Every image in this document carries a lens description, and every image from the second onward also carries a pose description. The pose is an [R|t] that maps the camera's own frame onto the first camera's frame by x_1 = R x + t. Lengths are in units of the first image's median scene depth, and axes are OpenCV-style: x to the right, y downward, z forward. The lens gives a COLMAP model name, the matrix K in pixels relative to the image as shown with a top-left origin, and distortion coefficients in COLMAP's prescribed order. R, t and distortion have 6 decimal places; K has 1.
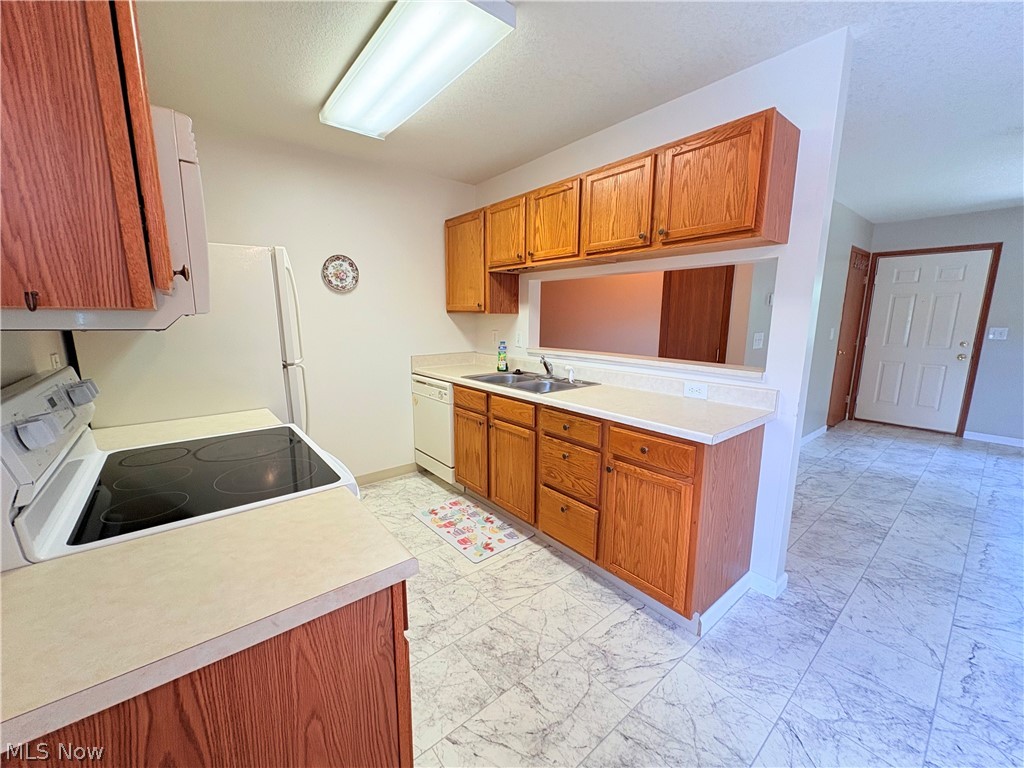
lens RADIAL K [[407.4, 0, 512.0], [0, 407.4, 384.0], [0, 0, 1]] dist [0.000328, 0.000264]
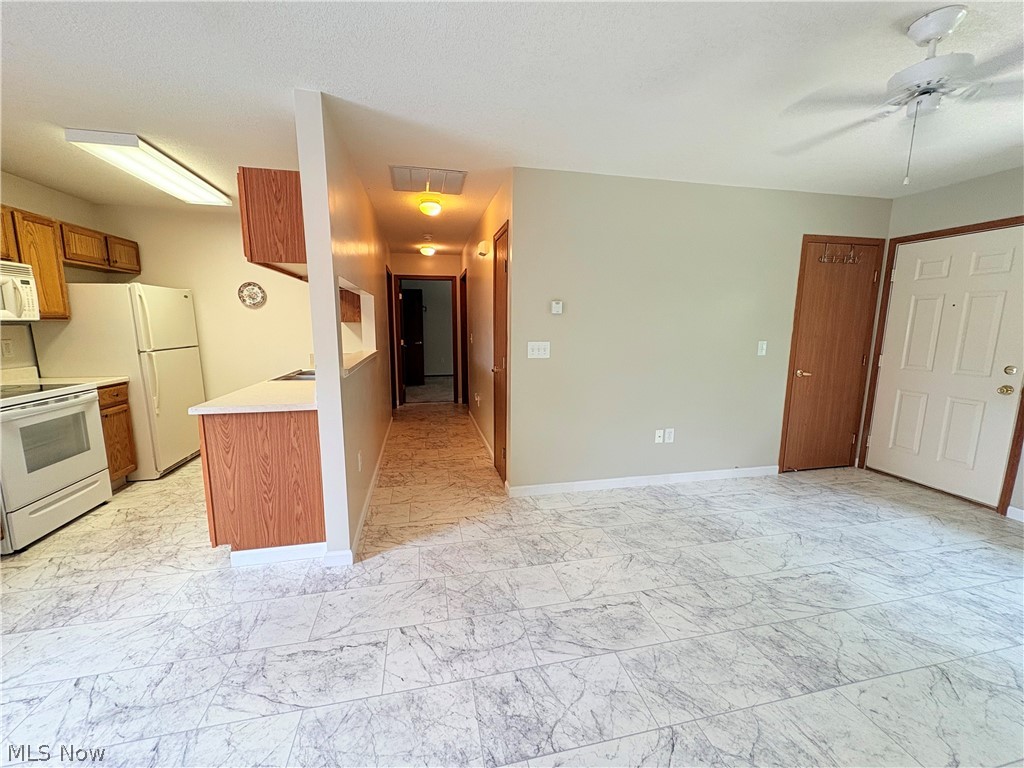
lens RADIAL K [[407.4, 0, 512.0], [0, 407.4, 384.0], [0, 0, 1]] dist [0.000328, 0.000264]
pose [[0.892723, 0.067302, -0.445551, 1.152403], [-0.078089, 0.996929, -0.005874, -0.017975], [0.443788, 0.040036, 0.895237, 0.128791]]
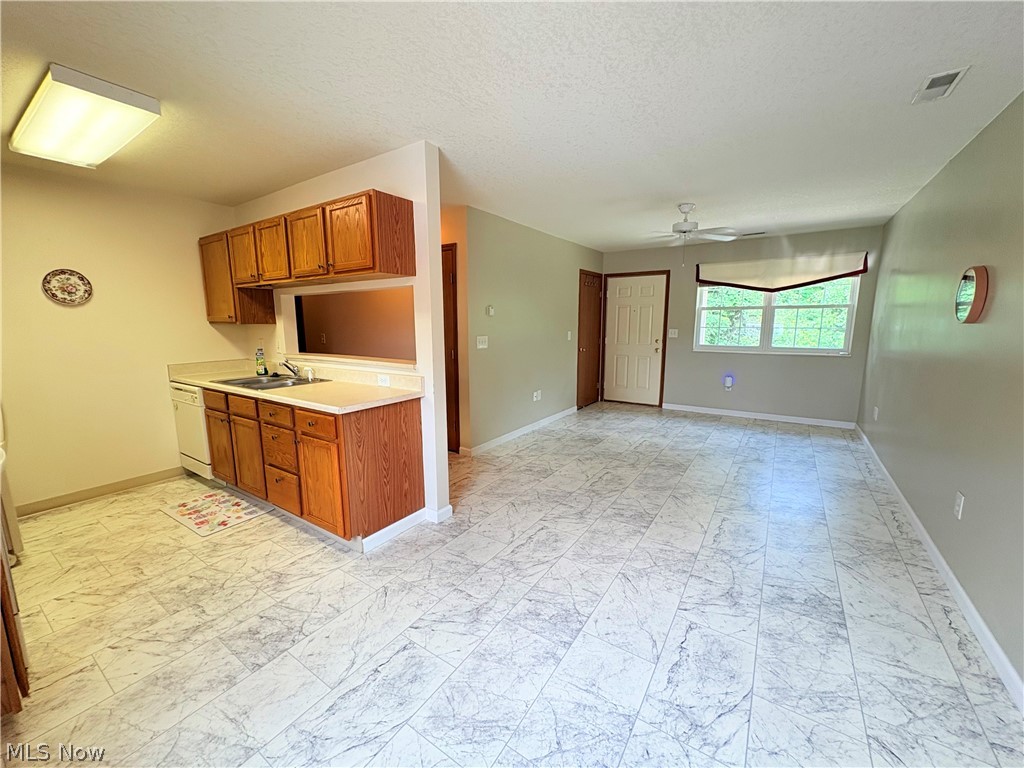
lens RADIAL K [[407.4, 0, 512.0], [0, 407.4, 384.0], [0, 0, 1]] dist [0.000328, 0.000264]
pose [[0.956958, -0.053556, 0.285241, 0.370341], [0.057488, 0.998331, -0.005423, 0.046313], [-0.284475, 0.021588, 0.958440, -0.323019]]
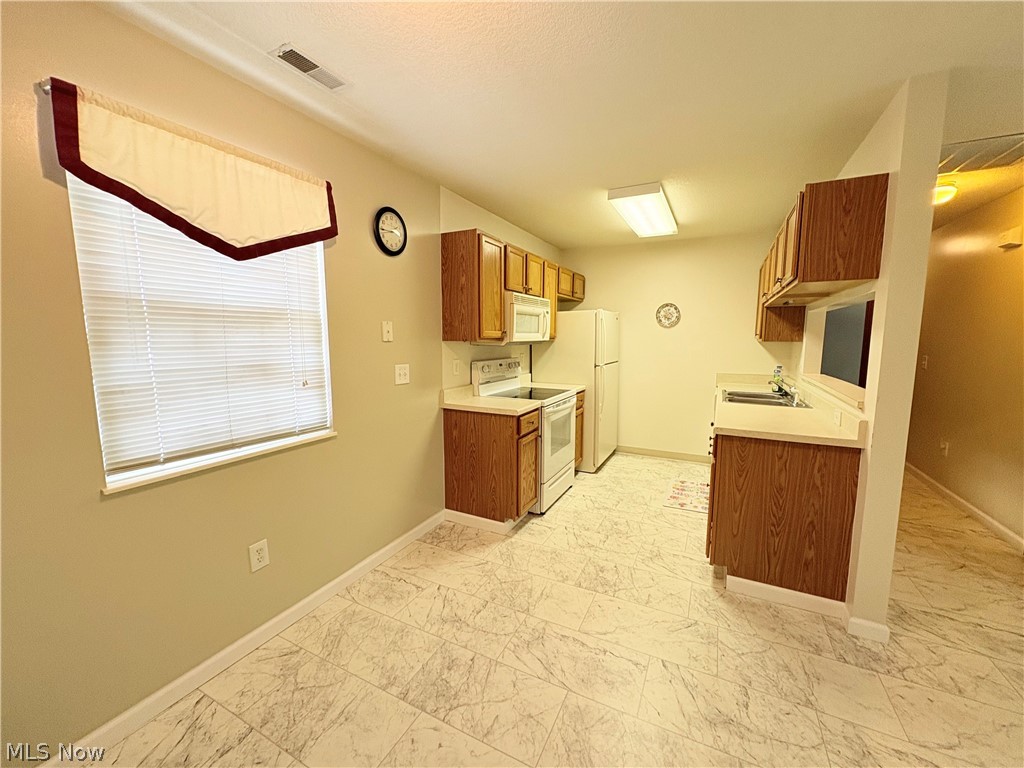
lens RADIAL K [[407.4, 0, 512.0], [0, 407.4, 384.0], [0, 0, 1]] dist [0.000328, 0.000264]
pose [[0.402551, 0.104616, -0.909400, 0.828504], [-0.156606, 0.986672, 0.044182, 0.013162], [0.901902, 0.124632, 0.413569, -0.152041]]
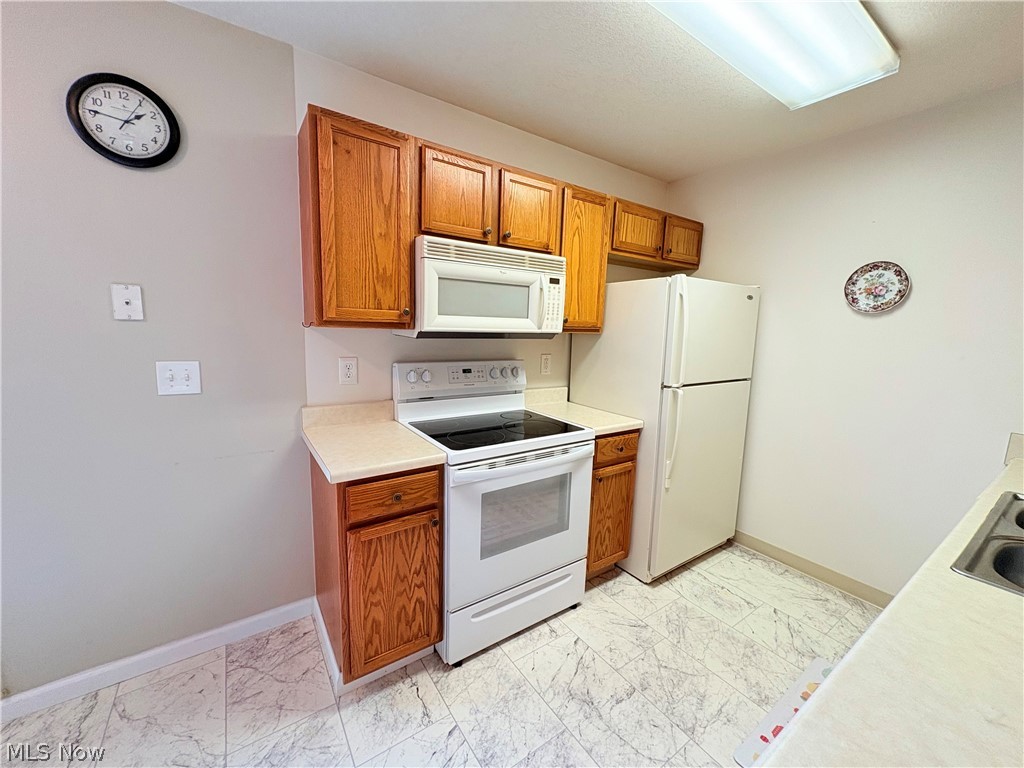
lens RADIAL K [[407.4, 0, 512.0], [0, 407.4, 384.0], [0, 0, 1]] dist [0.000328, 0.000264]
pose [[-0.081007, 0.137958, -0.987120, 0.371417], [-0.201717, 0.967611, 0.151786, -0.096749], [0.976088, 0.211414, -0.050555, 0.487994]]
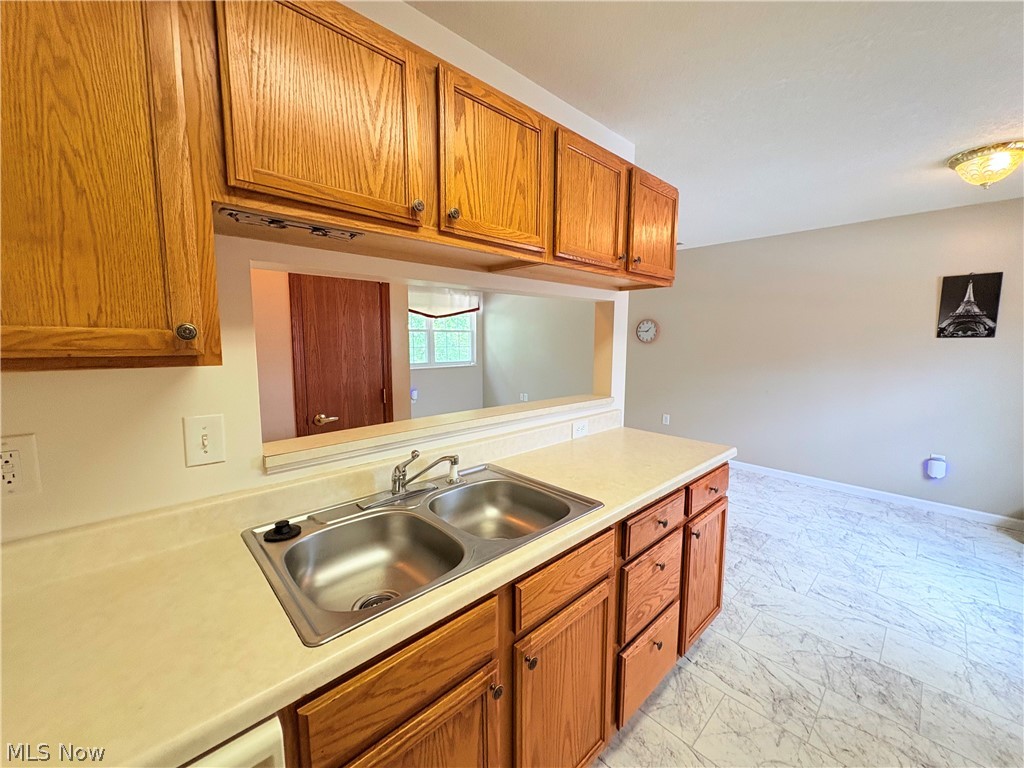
lens RADIAL K [[407.4, 0, 512.0], [0, 407.4, 384.0], [0, 0, 1]] dist [0.000328, 0.000264]
pose [[-0.067333, -0.116112, 0.990951, -0.364830], [0.167148, 0.977856, 0.125935, -0.182186], [-0.983630, 0.174115, -0.046435, 0.928714]]
